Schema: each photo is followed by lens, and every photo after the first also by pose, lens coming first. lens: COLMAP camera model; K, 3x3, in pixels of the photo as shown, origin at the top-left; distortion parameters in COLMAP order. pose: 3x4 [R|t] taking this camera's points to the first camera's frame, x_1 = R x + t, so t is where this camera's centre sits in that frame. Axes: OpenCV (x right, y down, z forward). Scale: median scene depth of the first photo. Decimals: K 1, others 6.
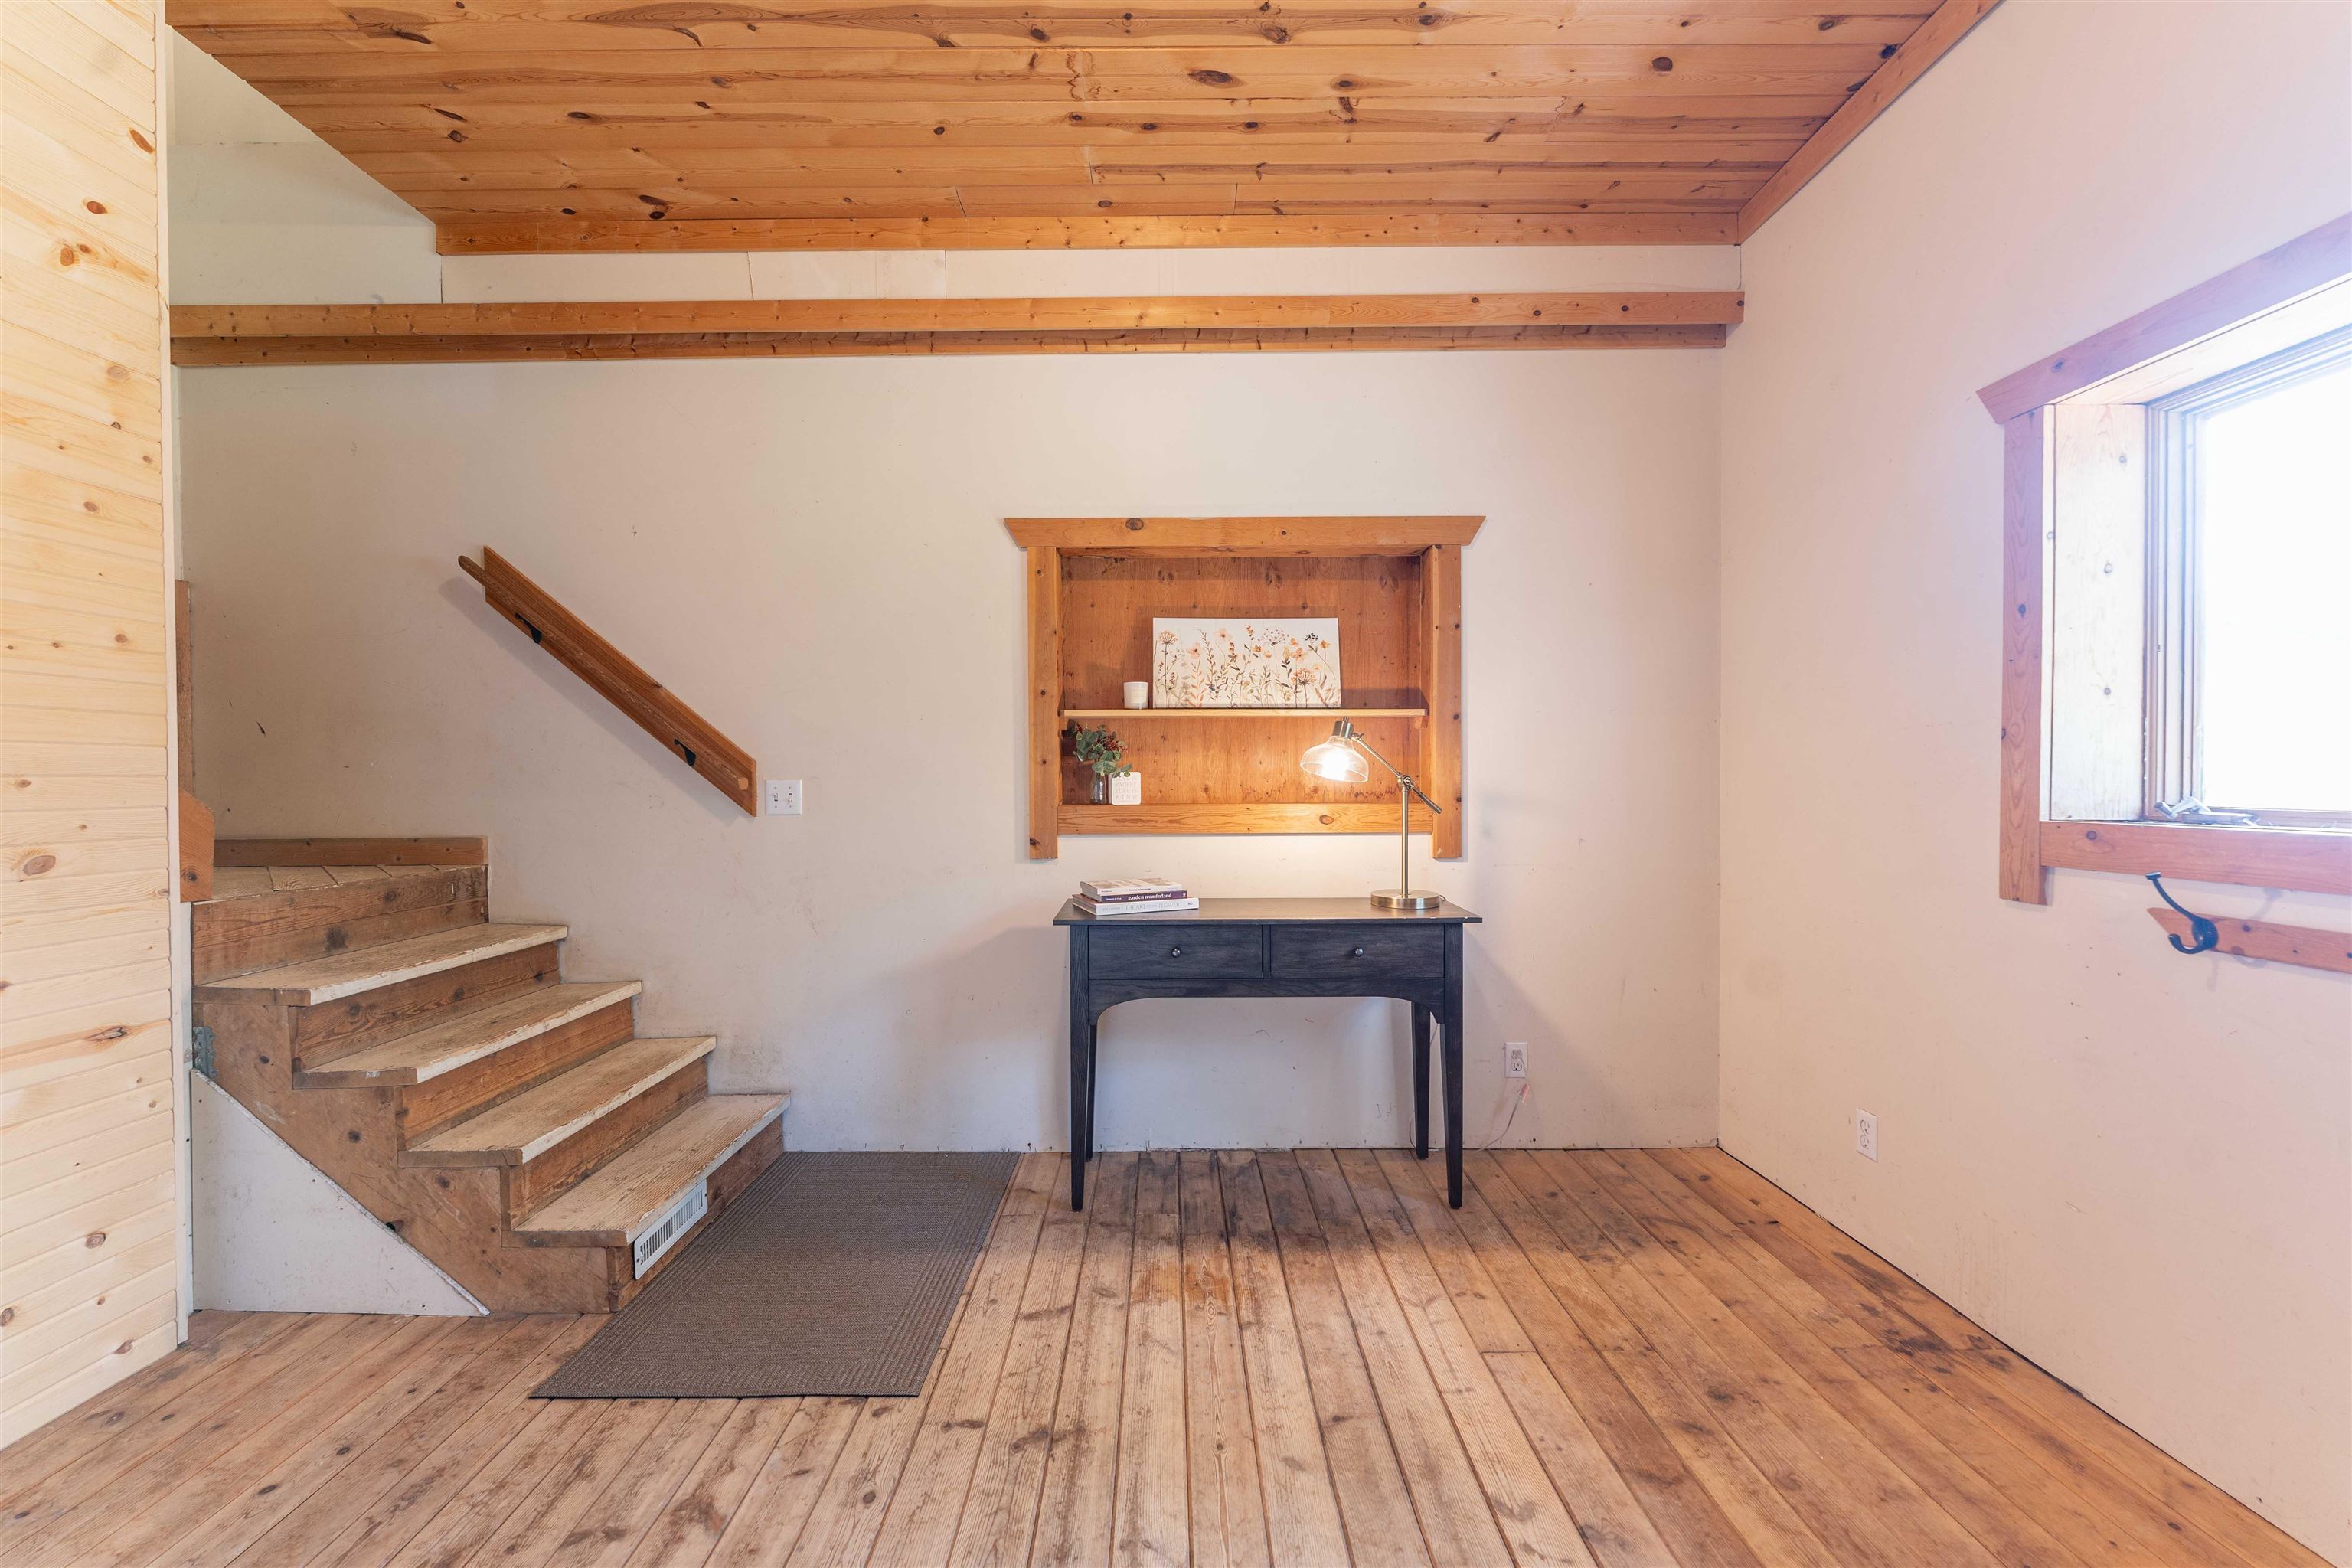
lens RADIAL K [[943.8, 0, 1169.3], [0, 943.8, 798.5], [0, 0, 1]] dist [-0.000370, 0.000076]
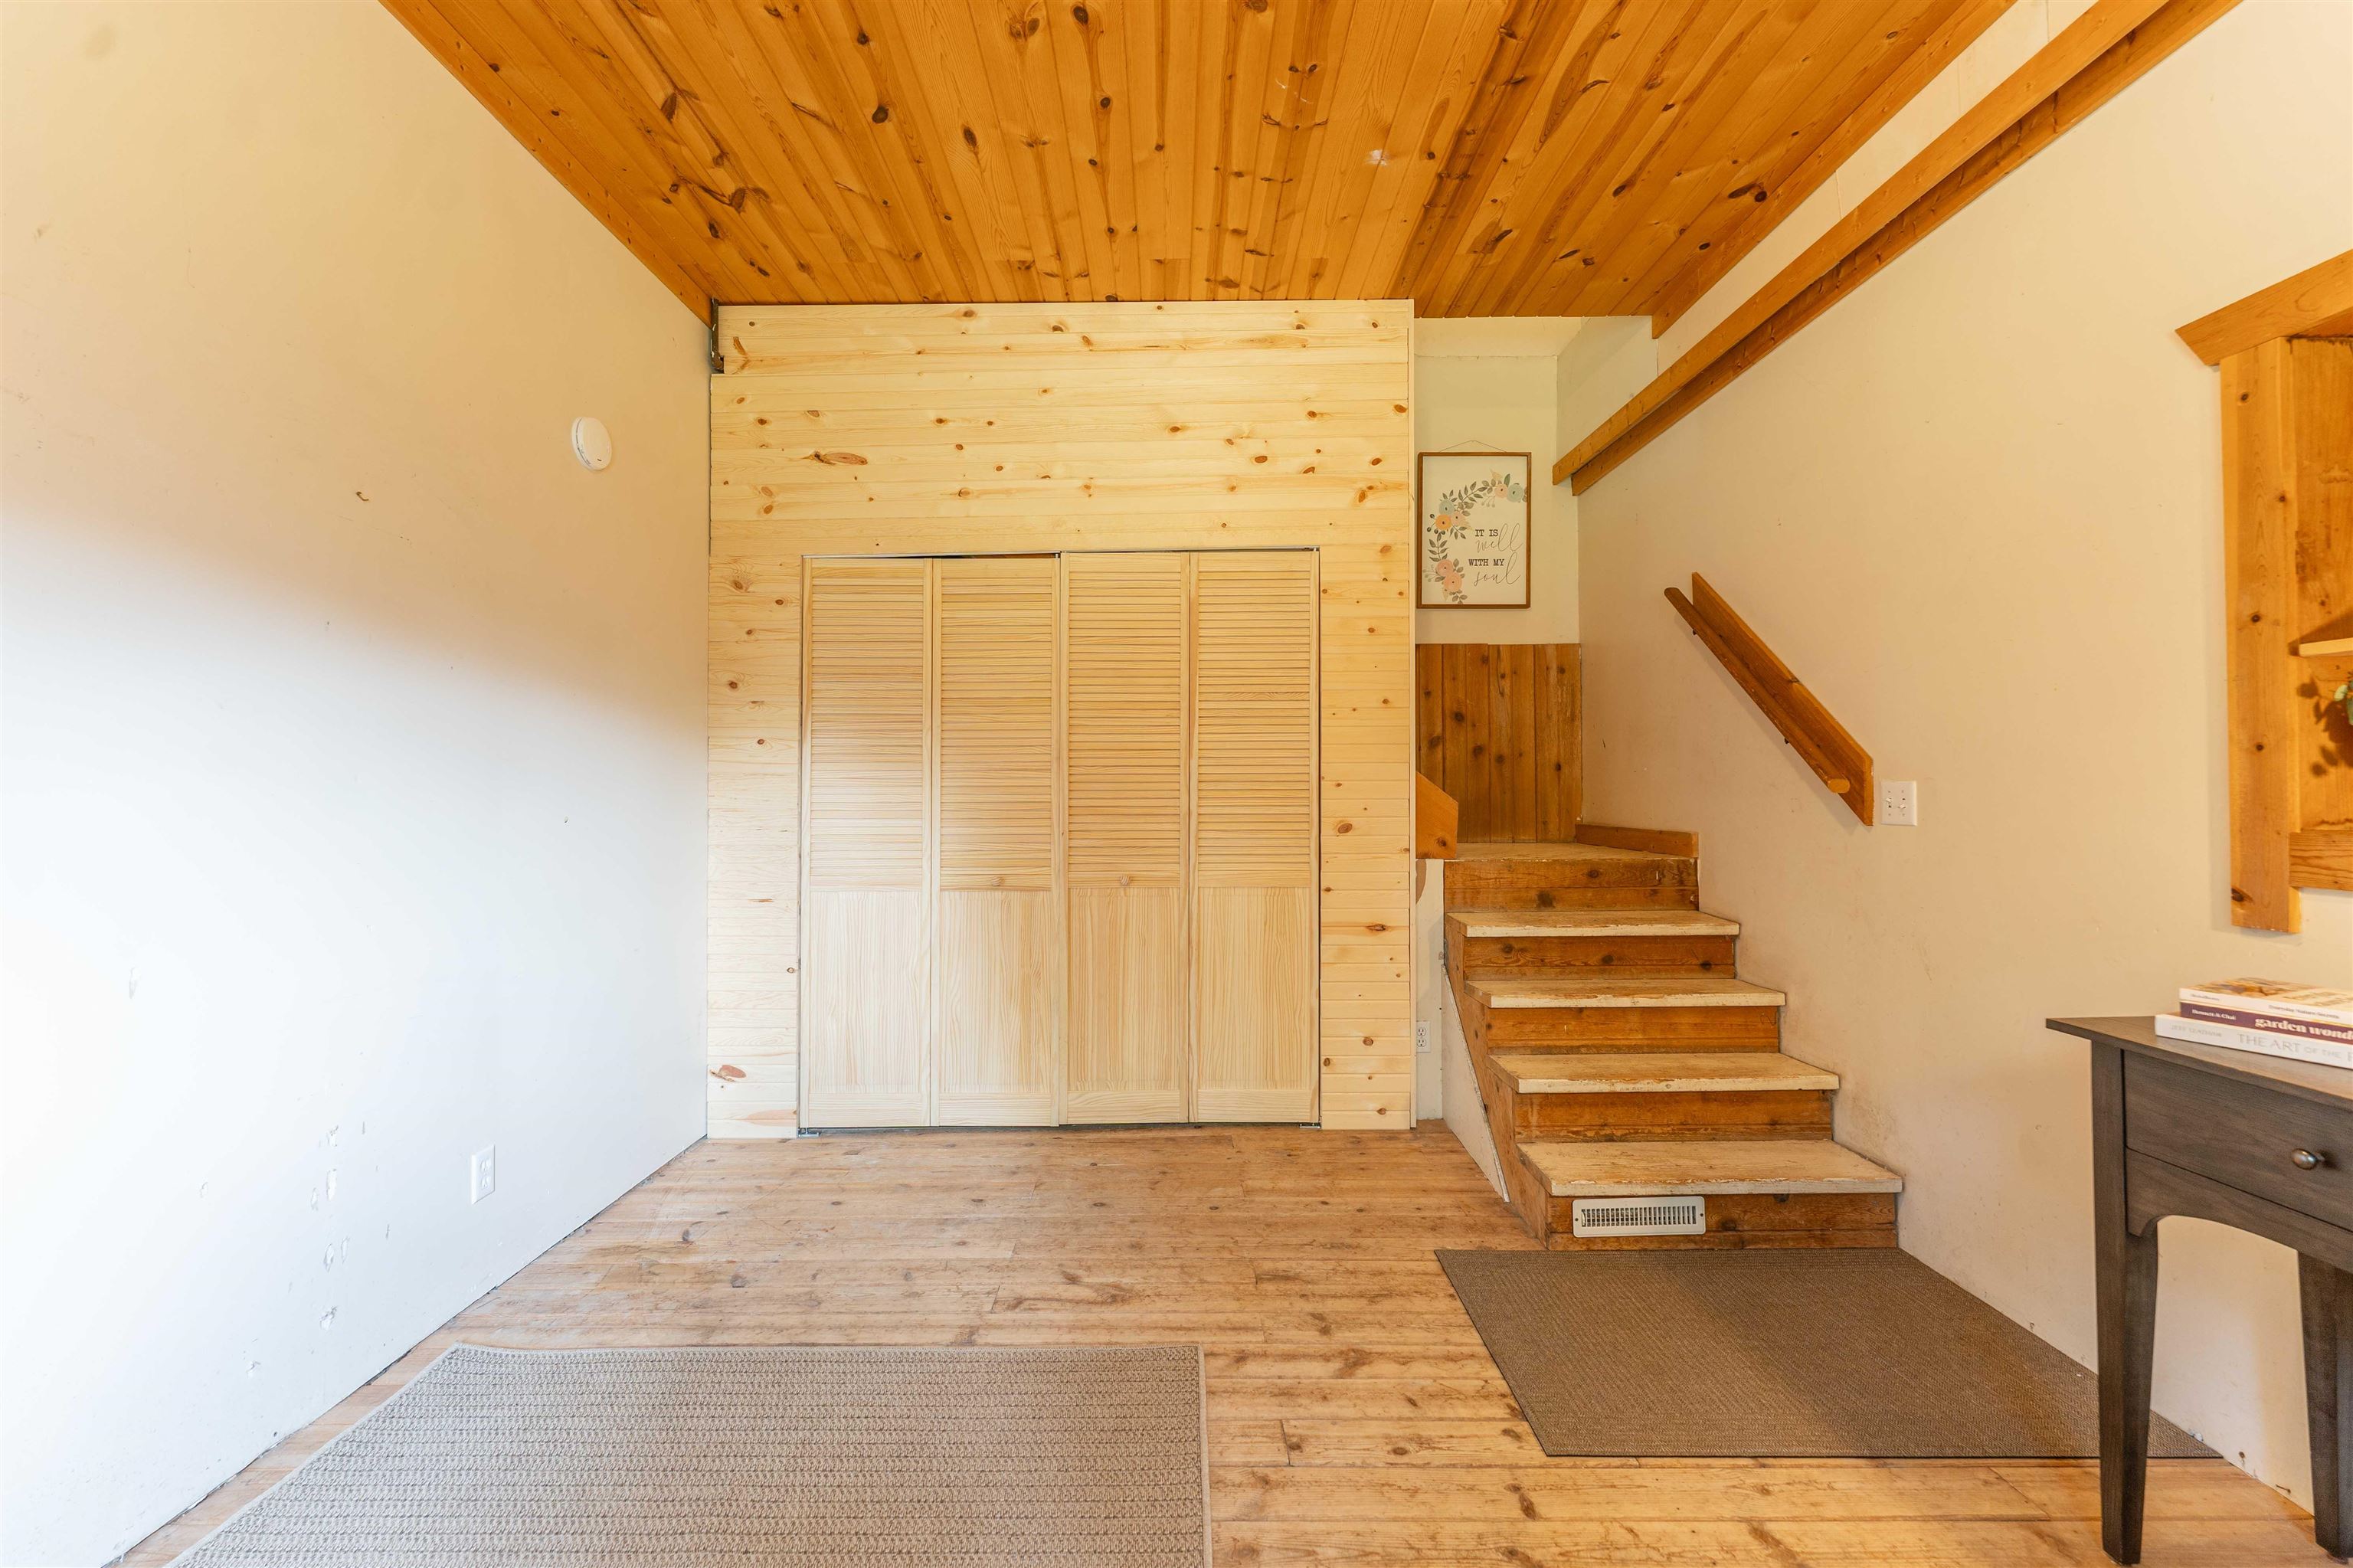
lens RADIAL K [[959.9, 0, 1170.4], [0, 959.9, 777.4], [0, 0, 1]] dist [0.000374, 0.000064]
pose [[-0.005745, -0.005080, -0.999971, 0.530786], [-0.016122, 0.999858, -0.004987, -0.011587], [0.999854, 0.016092, -0.005826, 0.497341]]
